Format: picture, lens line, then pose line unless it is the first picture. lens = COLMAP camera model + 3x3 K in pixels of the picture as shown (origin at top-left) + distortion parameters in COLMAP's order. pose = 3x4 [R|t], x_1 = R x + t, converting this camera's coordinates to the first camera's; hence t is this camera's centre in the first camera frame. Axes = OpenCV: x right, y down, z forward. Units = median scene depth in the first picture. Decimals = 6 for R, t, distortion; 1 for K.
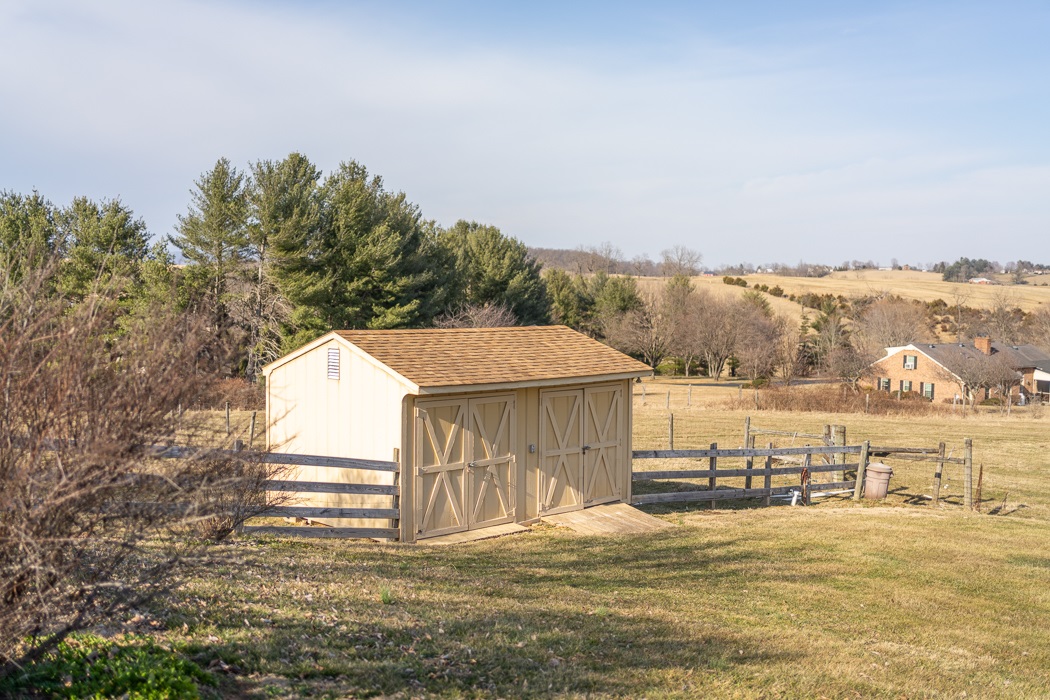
lens RADIAL K [[1056.1, 0, 525.0], [0, 1056.1, 350.0], [0, 0, 1]] dist [0.016463, 0.017559]
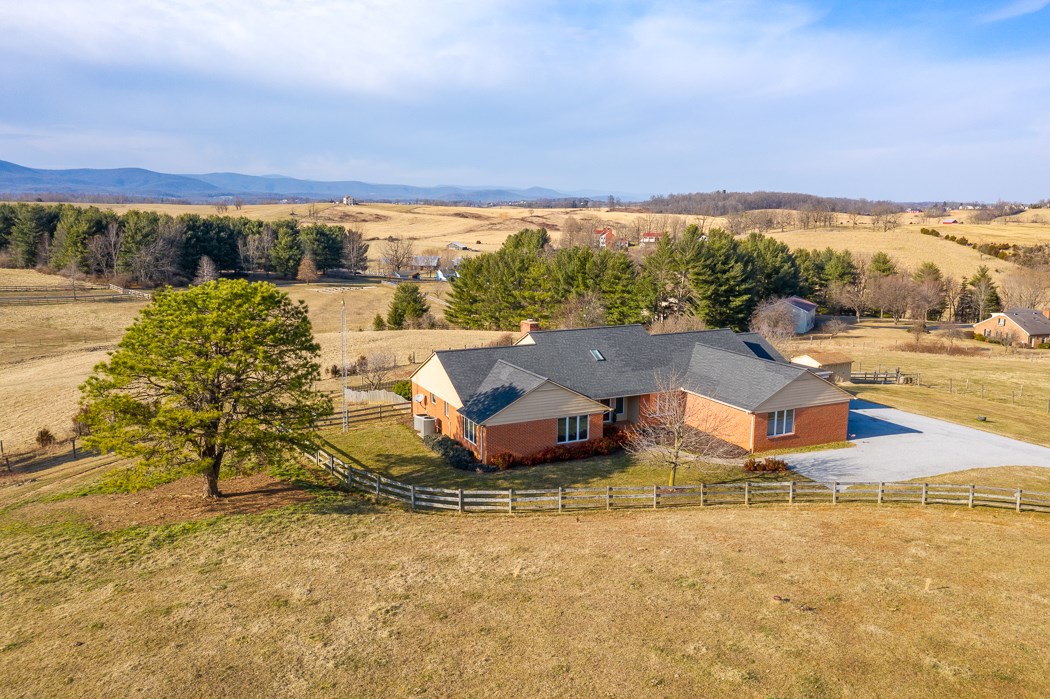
lens RADIAL K [[824.1, 0, 525.0], [0, 824.1, 349.5], [0, 0, 1]] dist [-0.006748, 0.002936]
pose [[0.964295, 0.037889, -0.262106, -0.087247], [-0.010854, 0.994536, 0.103831, -0.095086], [0.264608, -0.097278, 0.959437, -0.747373]]
